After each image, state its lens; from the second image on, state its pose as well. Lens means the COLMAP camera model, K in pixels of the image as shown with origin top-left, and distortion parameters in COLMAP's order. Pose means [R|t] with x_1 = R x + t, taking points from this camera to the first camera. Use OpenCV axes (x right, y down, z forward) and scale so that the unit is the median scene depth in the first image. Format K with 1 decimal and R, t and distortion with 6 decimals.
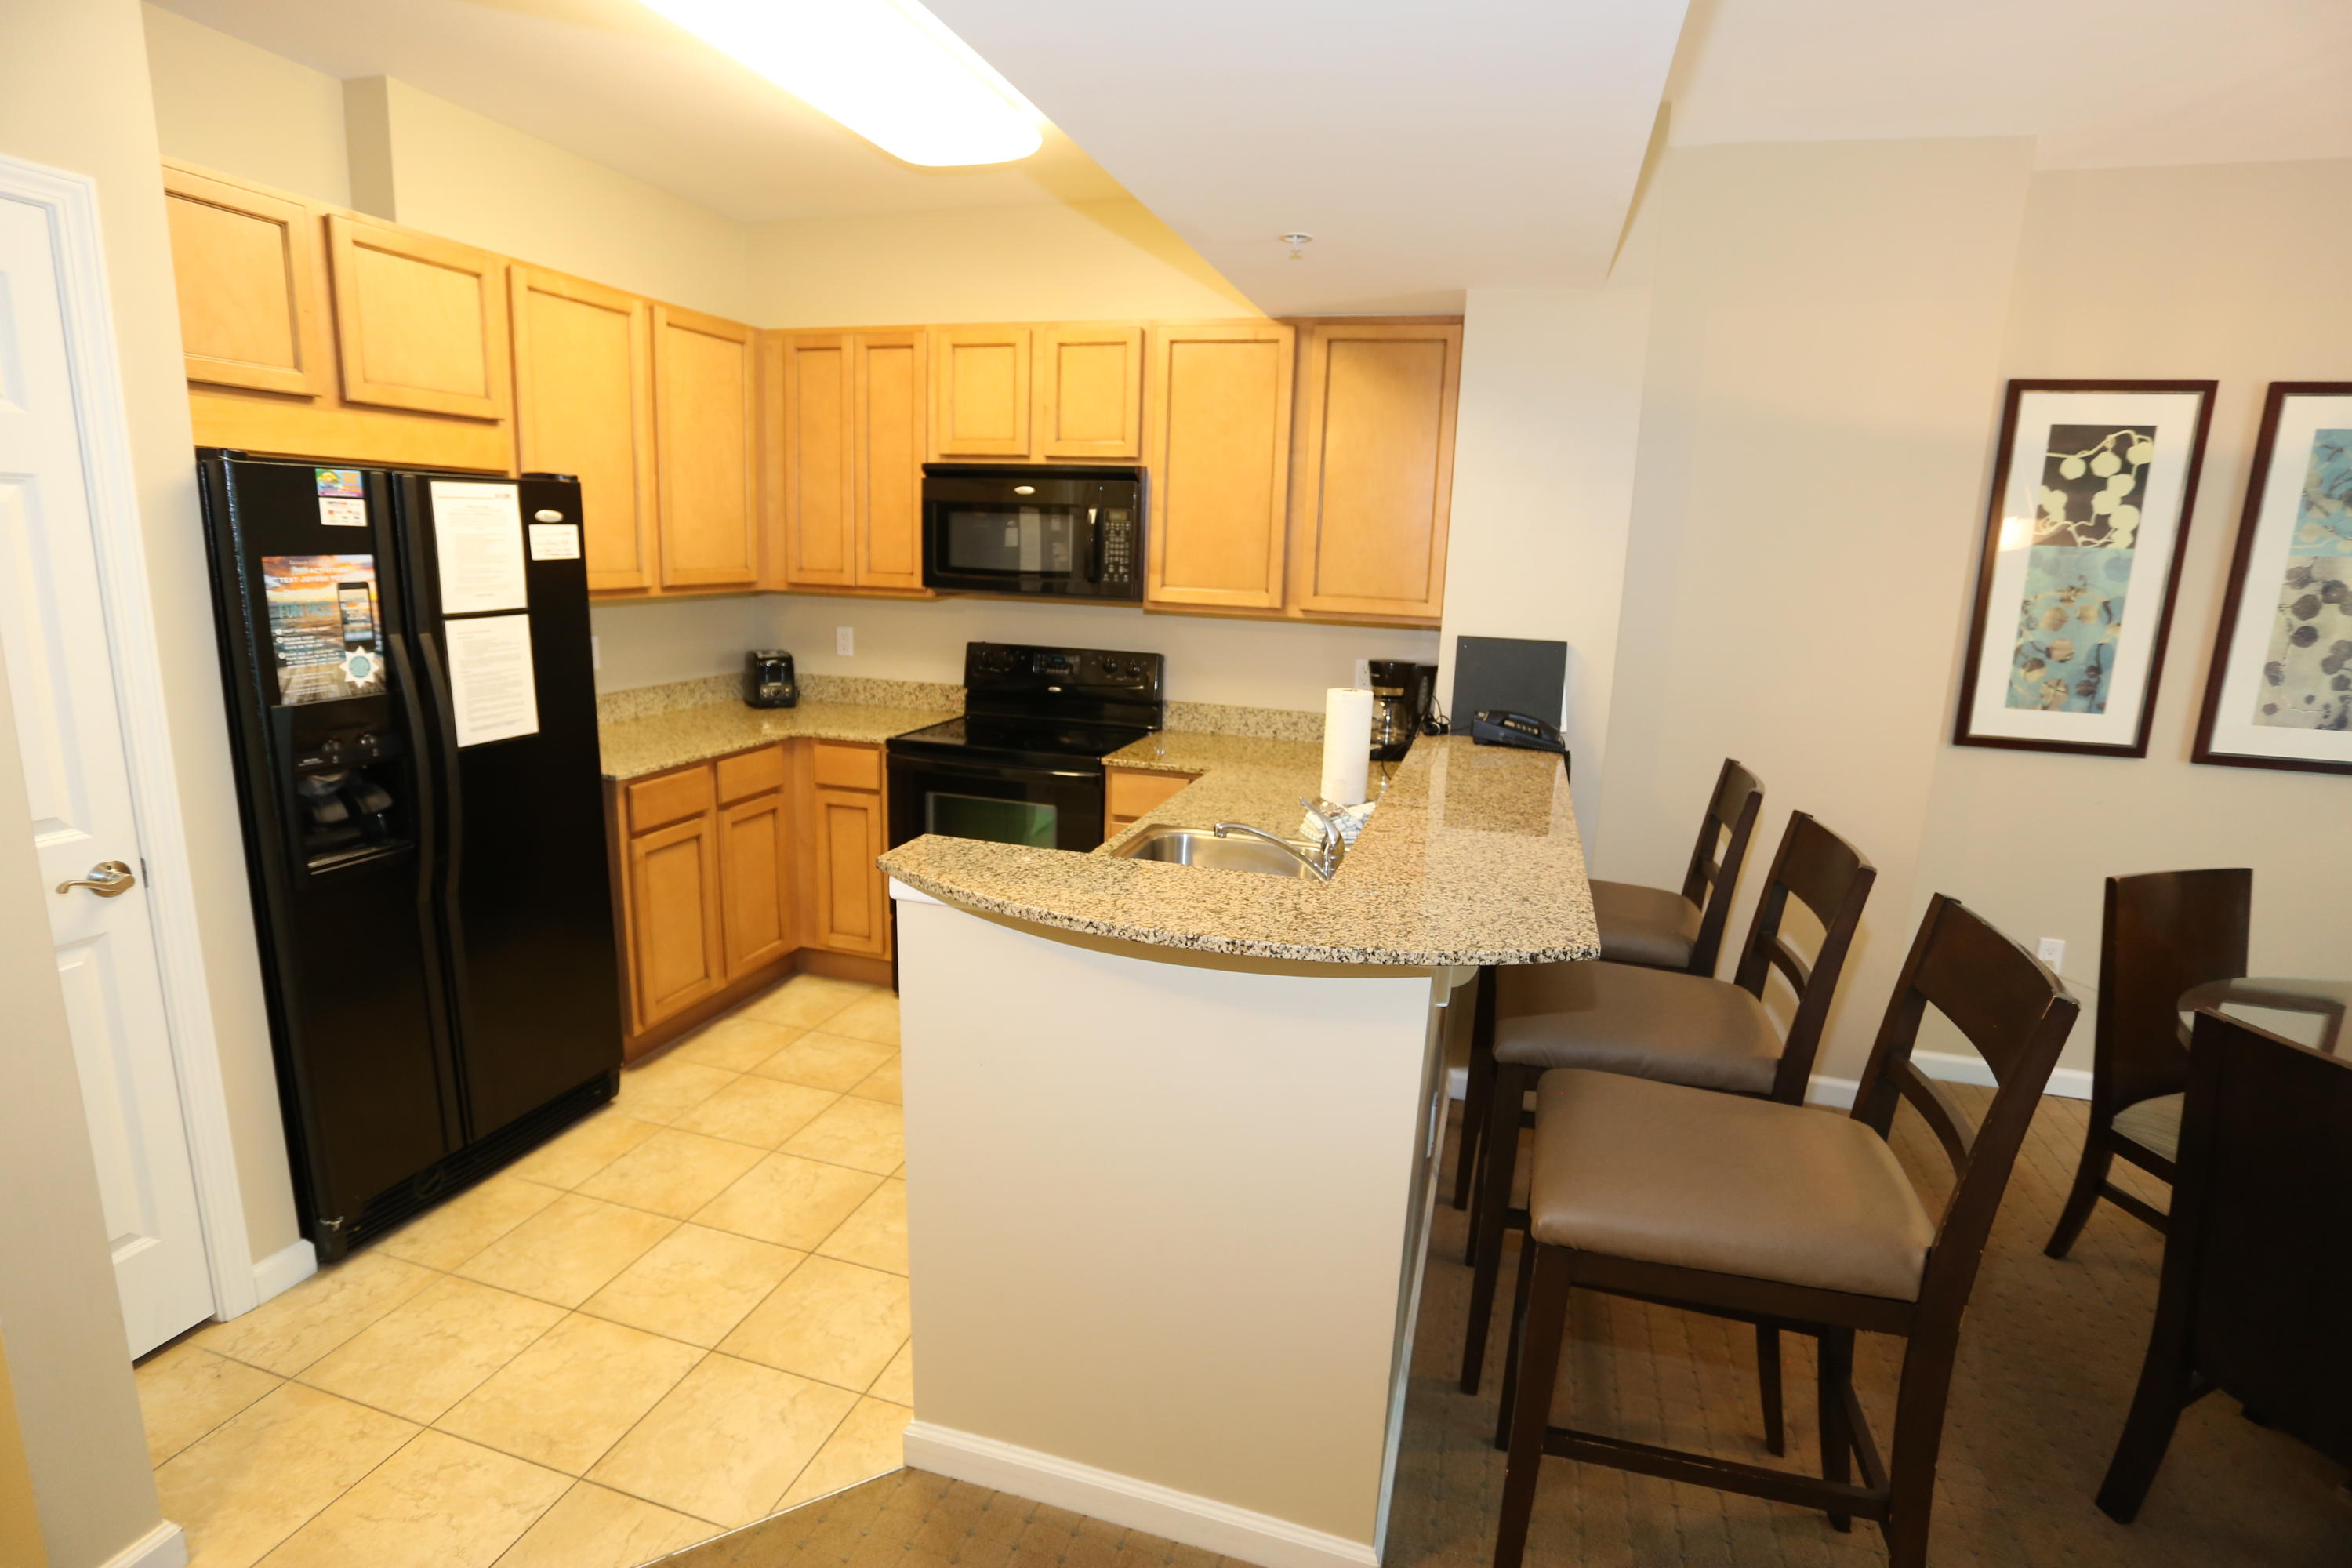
lens RADIAL K [[1144.9, 0, 1178.9], [0, 1144.9, 777.8], [0, 0, 1]] dist [-0.072861, 0.030327]
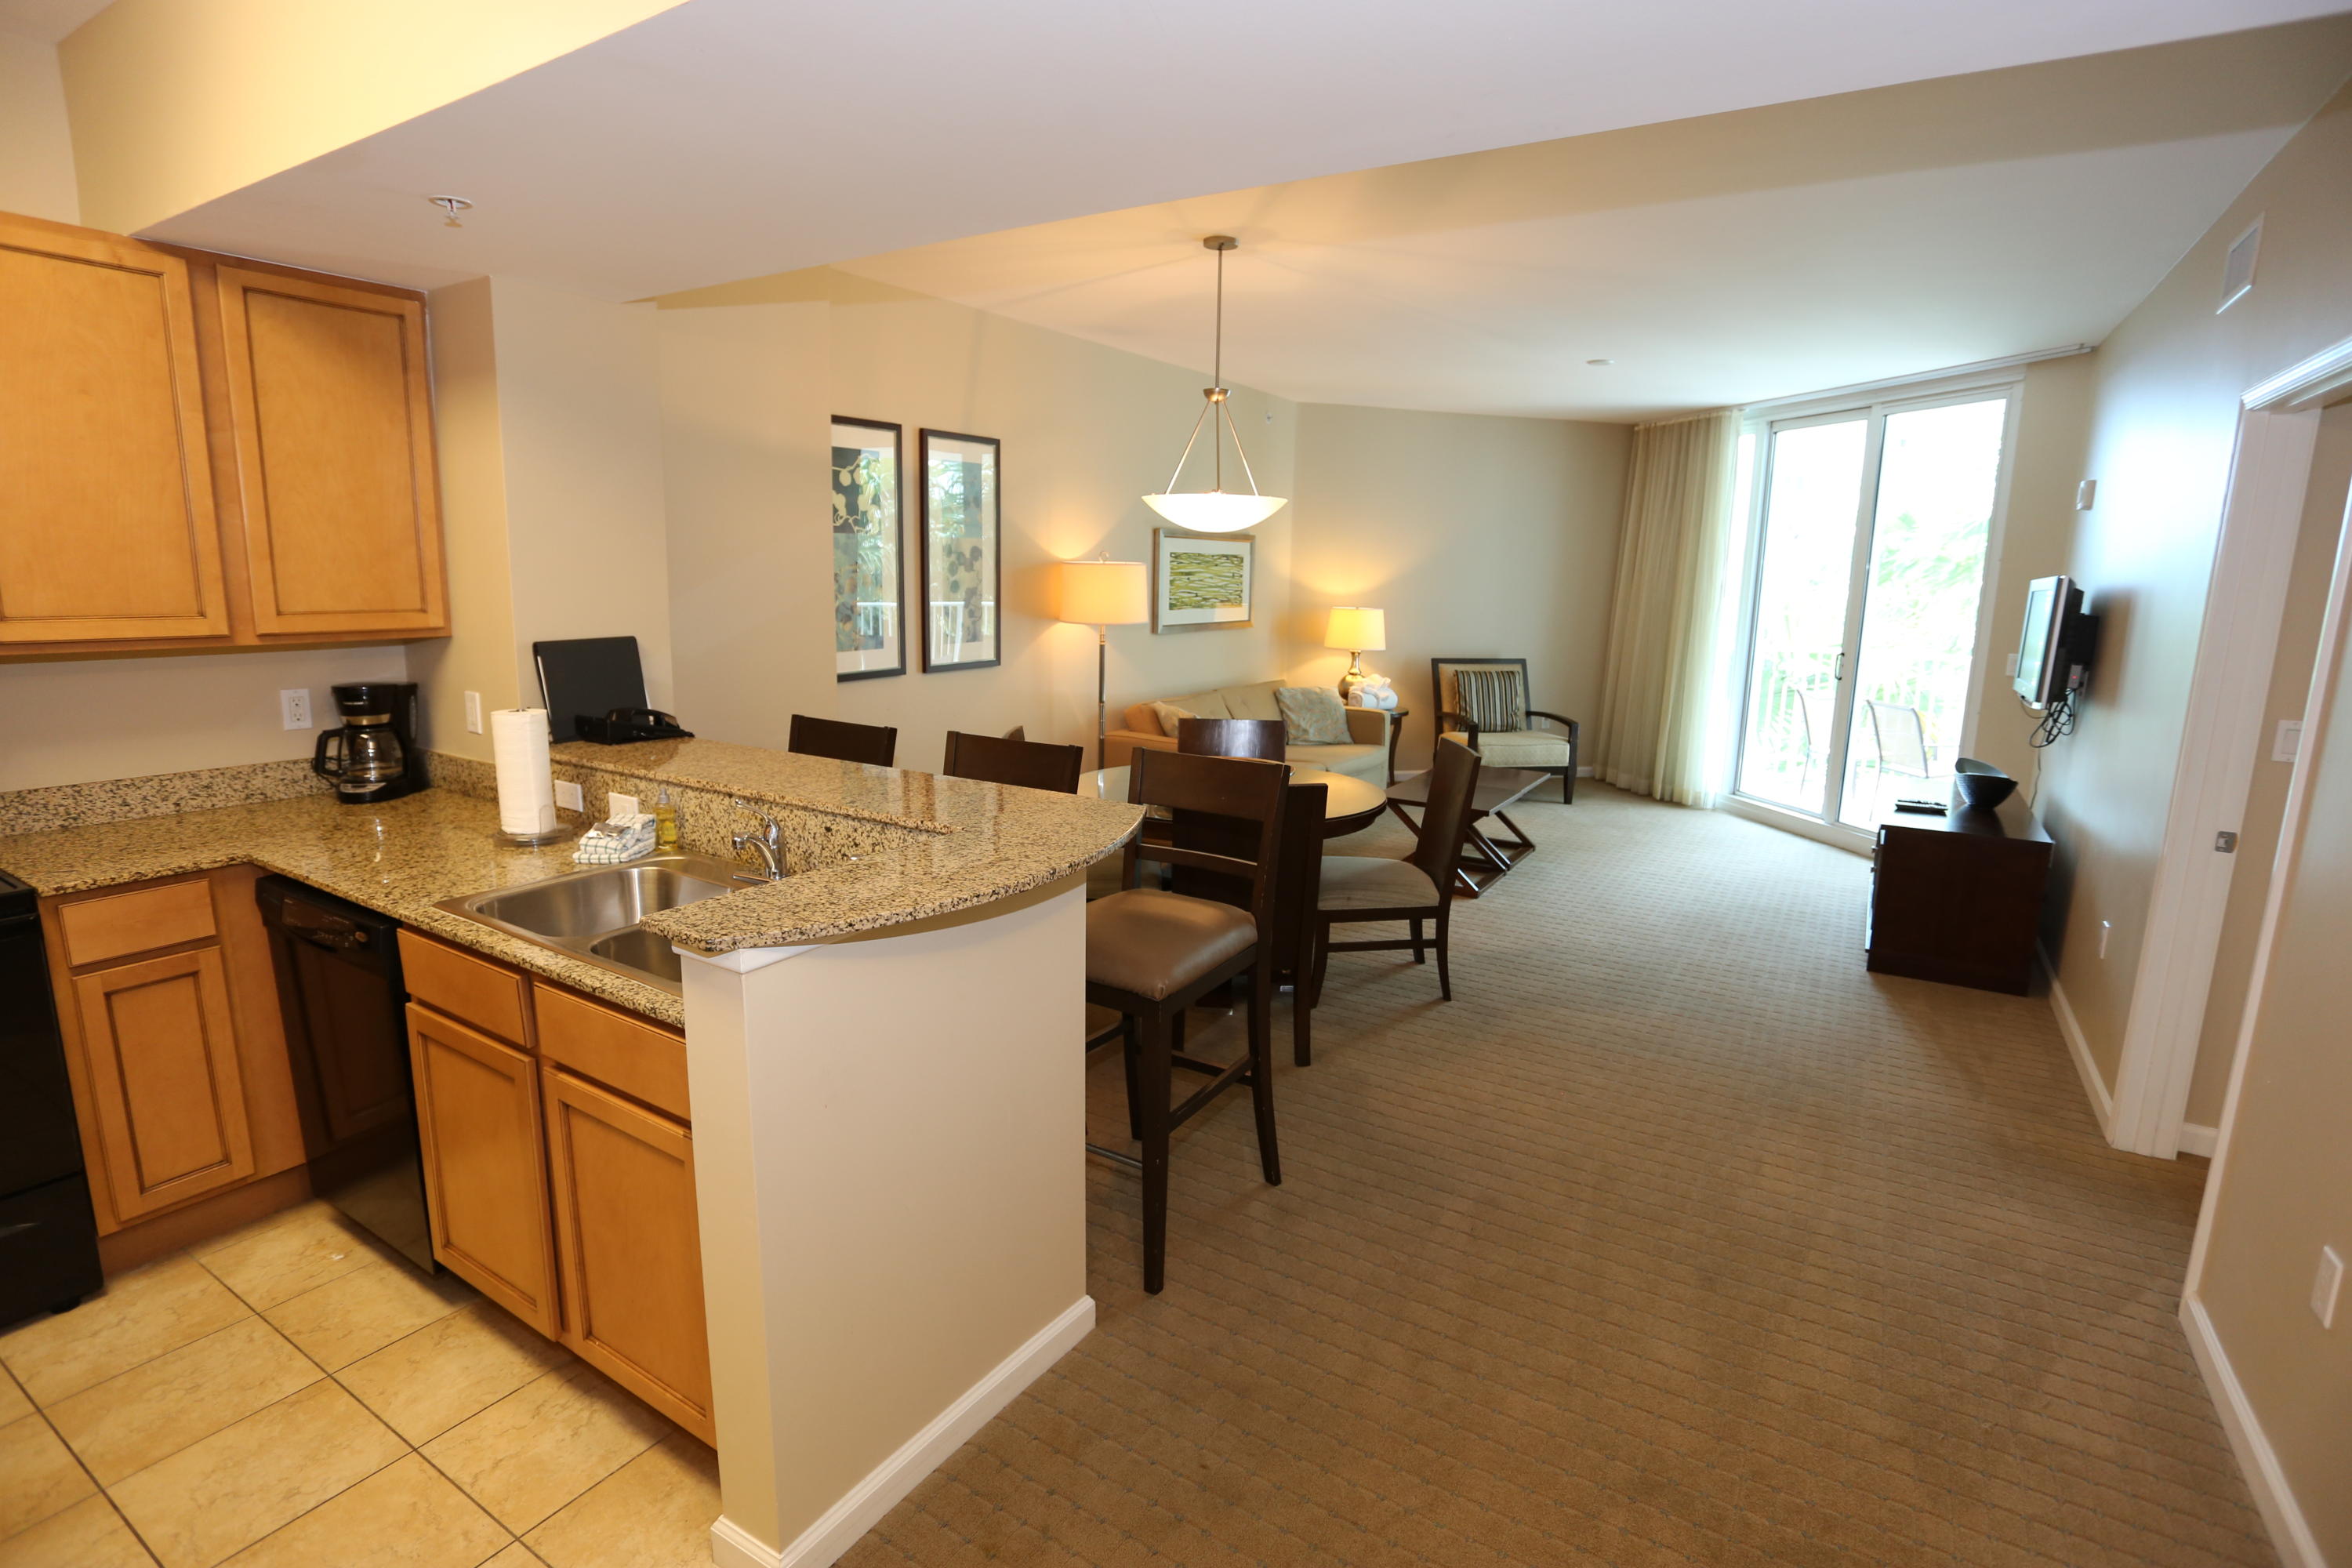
lens RADIAL K [[1144.9, 0, 1178.9], [0, 1144.9, 777.8], [0, 0, 1]] dist [-0.072861, 0.030327]
pose [[0.266949, -0.207863, 0.941027, -0.520056], [0.184230, 0.969460, 0.161882, -0.065979], [-0.945937, 0.130152, 0.297091, 0.218234]]
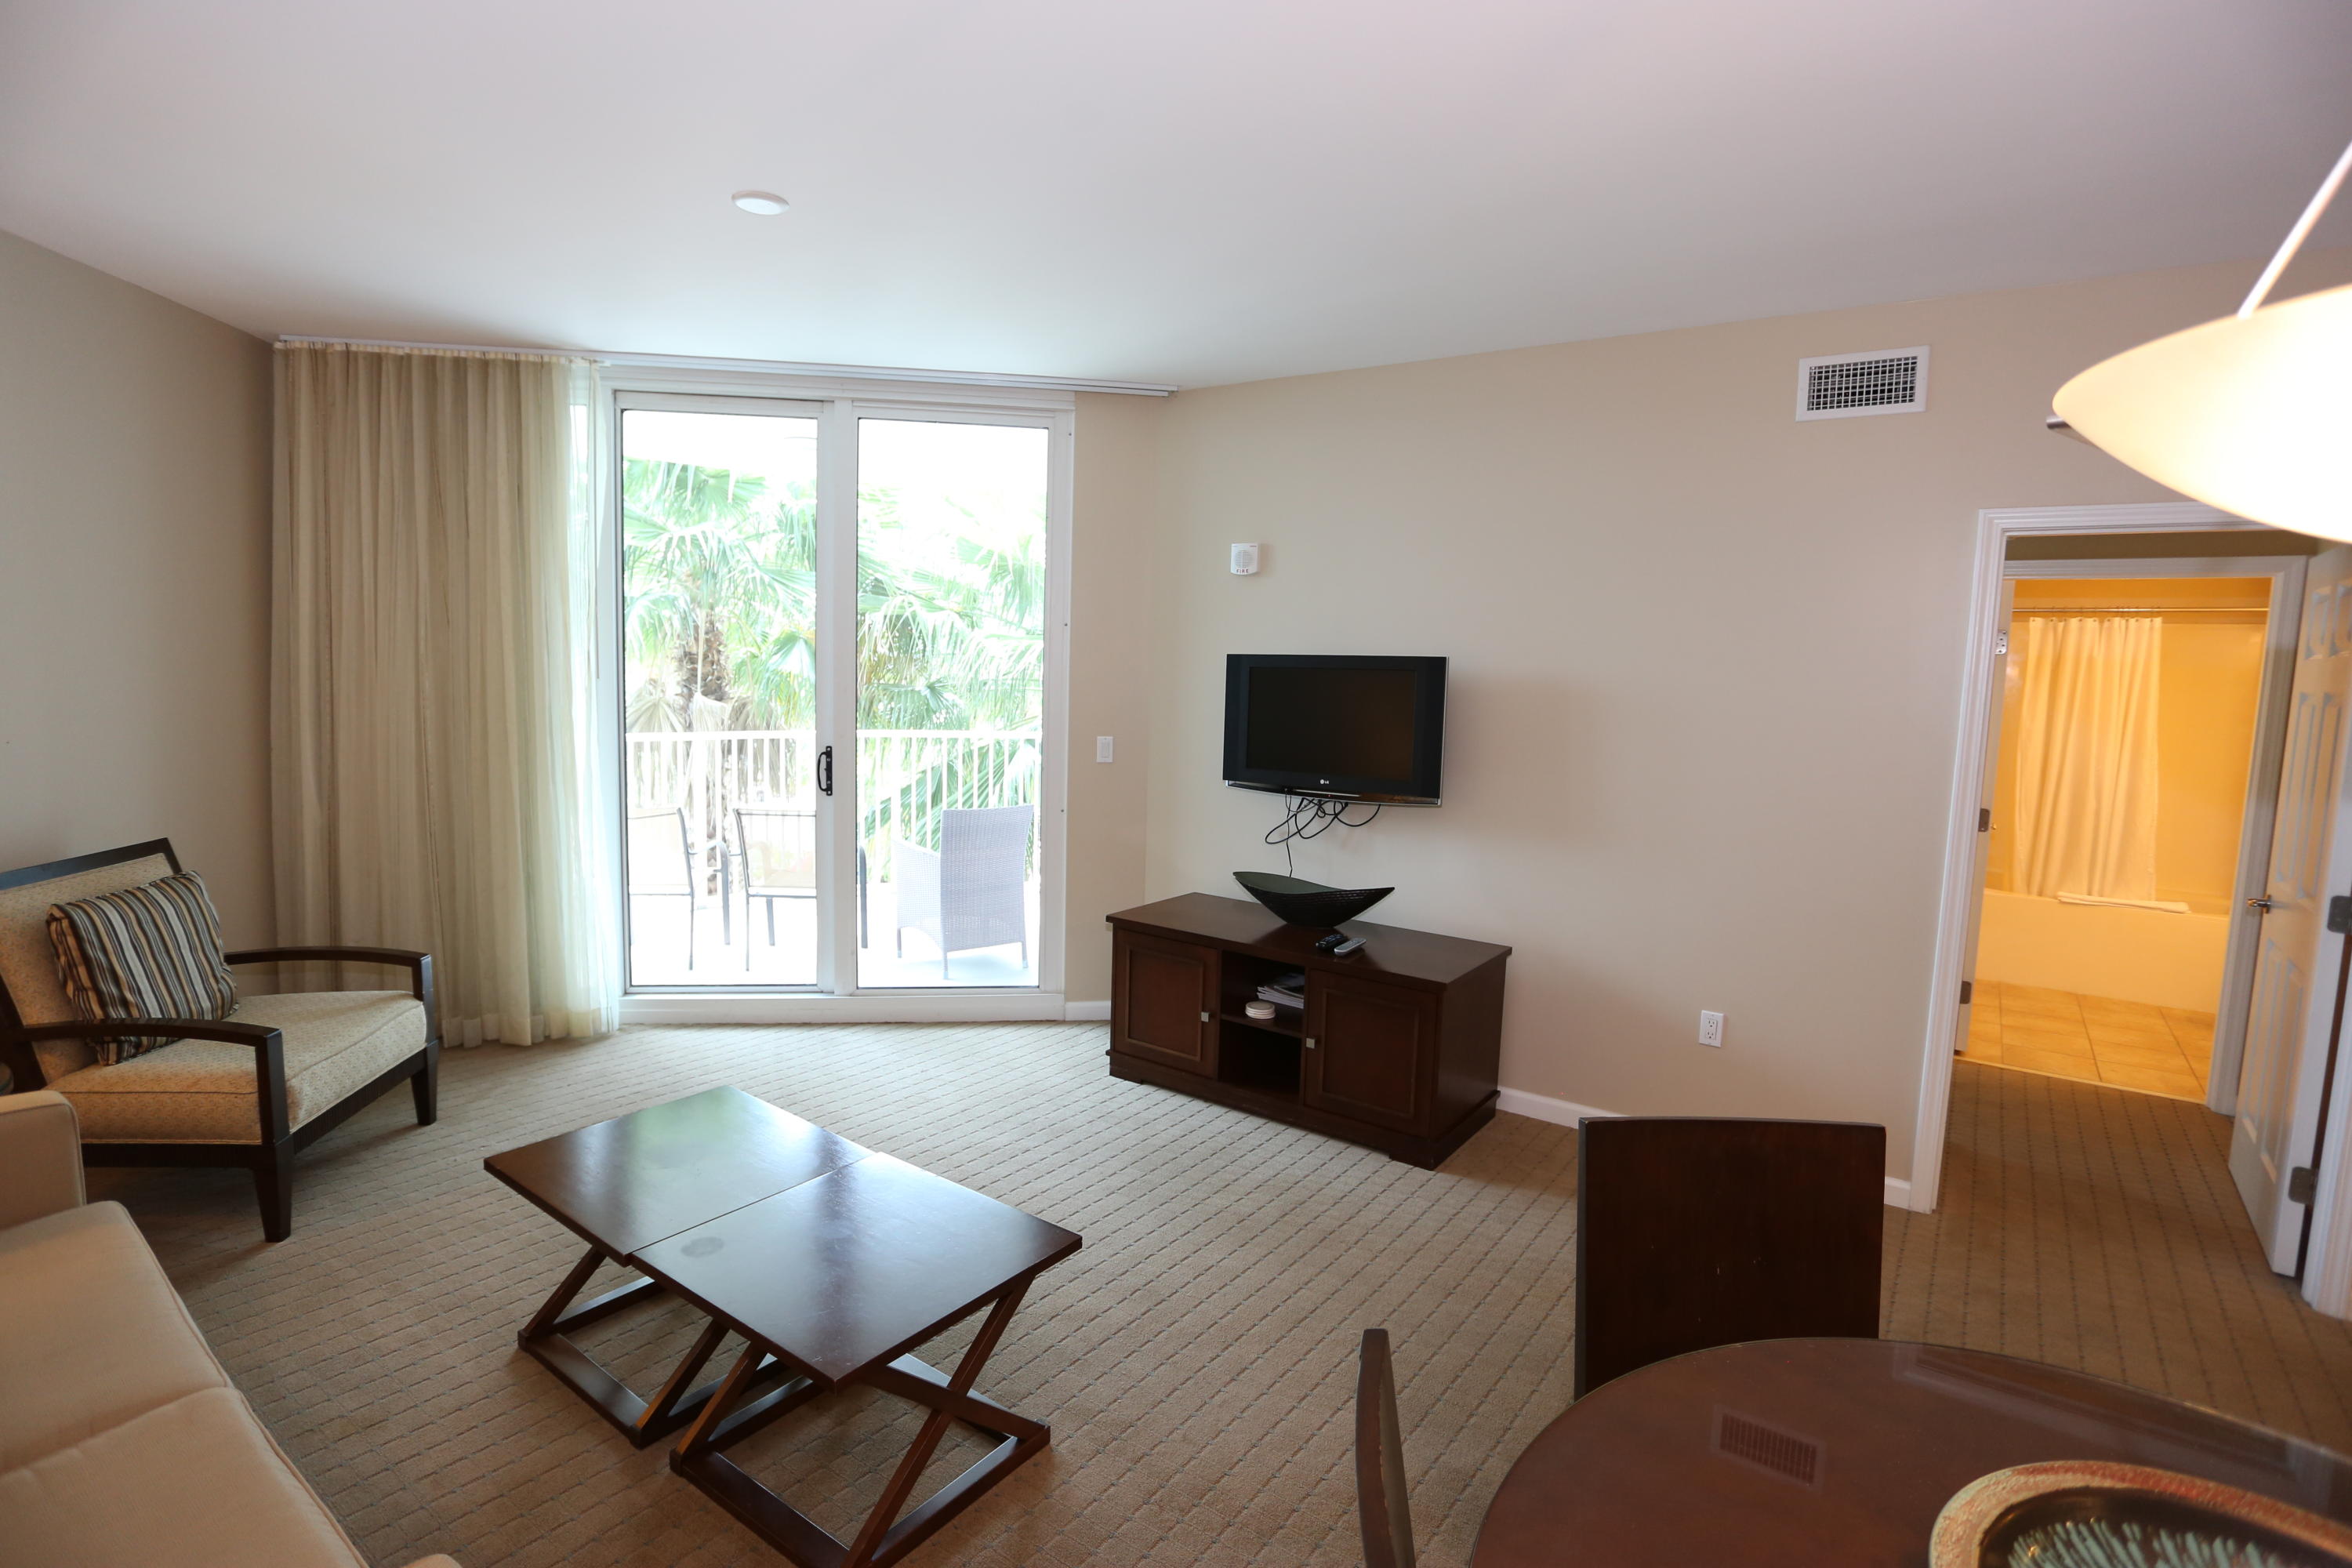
lens RADIAL K [[1144.9, 0, 1178.9], [0, 1144.9, 777.8], [0, 0, 1]] dist [-0.072861, 0.030327]
pose [[-0.940922, -0.100659, 0.323317, 0.968025], [0.002813, 0.952440, 0.304712, -0.144184], [-0.338612, 0.287620, -0.895889, 0.828926]]
